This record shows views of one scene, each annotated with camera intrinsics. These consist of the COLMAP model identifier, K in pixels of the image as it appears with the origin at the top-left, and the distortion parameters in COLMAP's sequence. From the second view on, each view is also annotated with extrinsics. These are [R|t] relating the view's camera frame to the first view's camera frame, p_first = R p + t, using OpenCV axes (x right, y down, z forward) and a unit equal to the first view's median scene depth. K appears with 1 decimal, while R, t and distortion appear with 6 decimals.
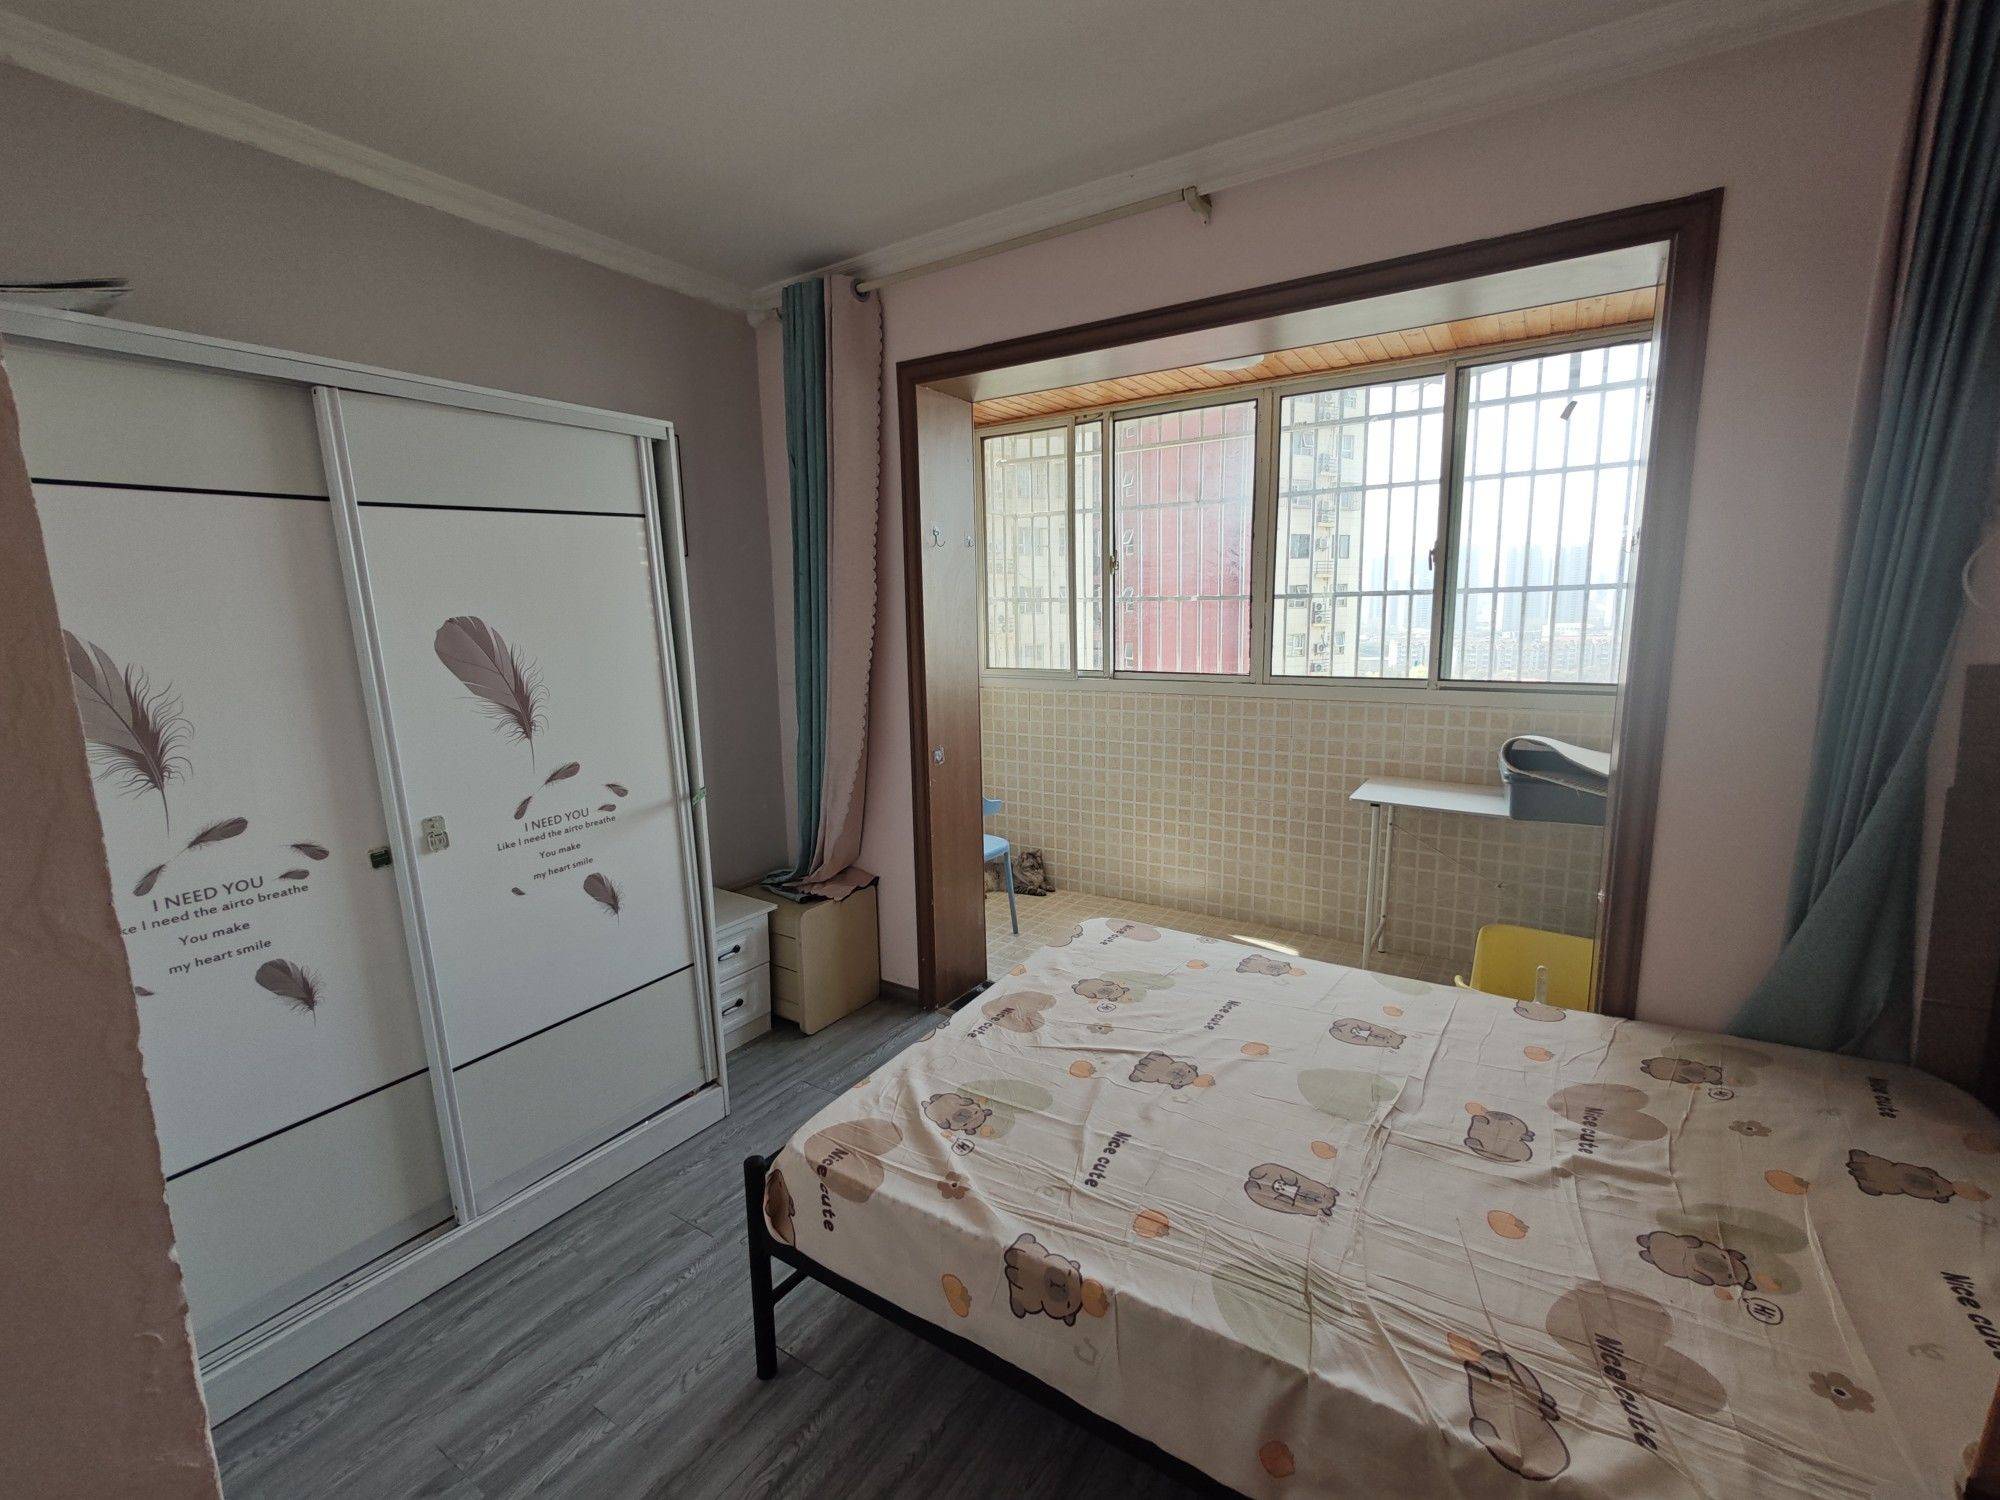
lens RADIAL K [[864.3, 0, 1005.5], [0, 864.3, 750.6], [0, 0, 1]] dist [-0.001292, -0.000739]
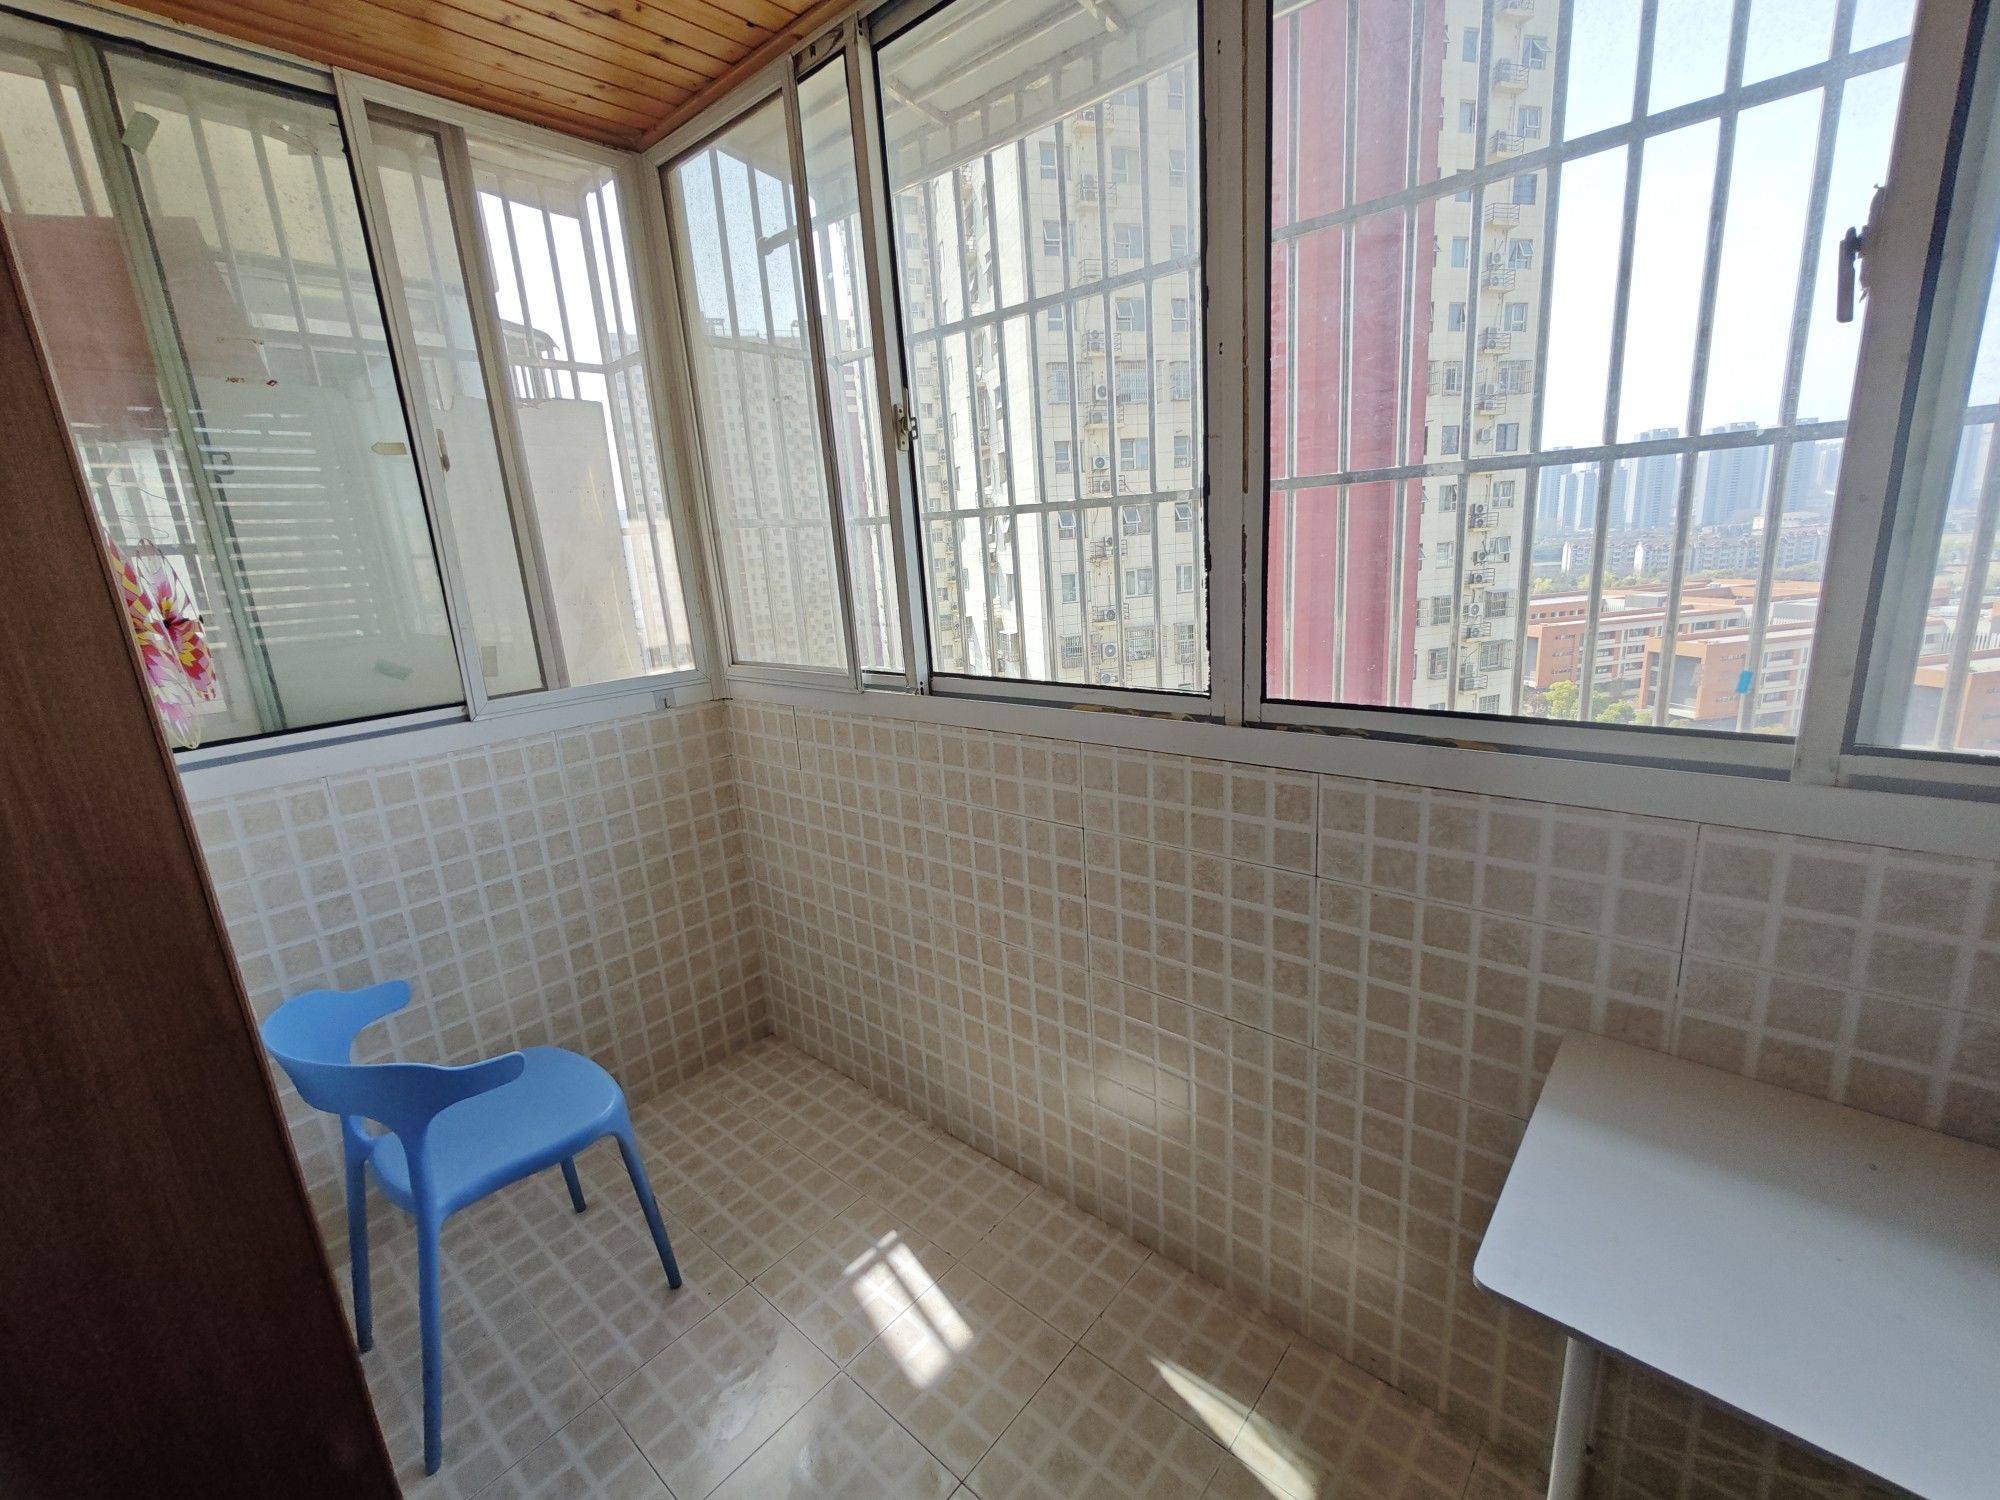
lens RADIAL K [[864.3, 0, 995.2], [0, 864.3, 746.1], [0, 0, 1]] dist [-0.001292, -0.000739]
pose [[0.987089, -0.008387, -0.159955, 0.239302], [0.021262, 0.996651, 0.078954, -0.093604], [0.158758, -0.081336, 0.983962, 0.588321]]
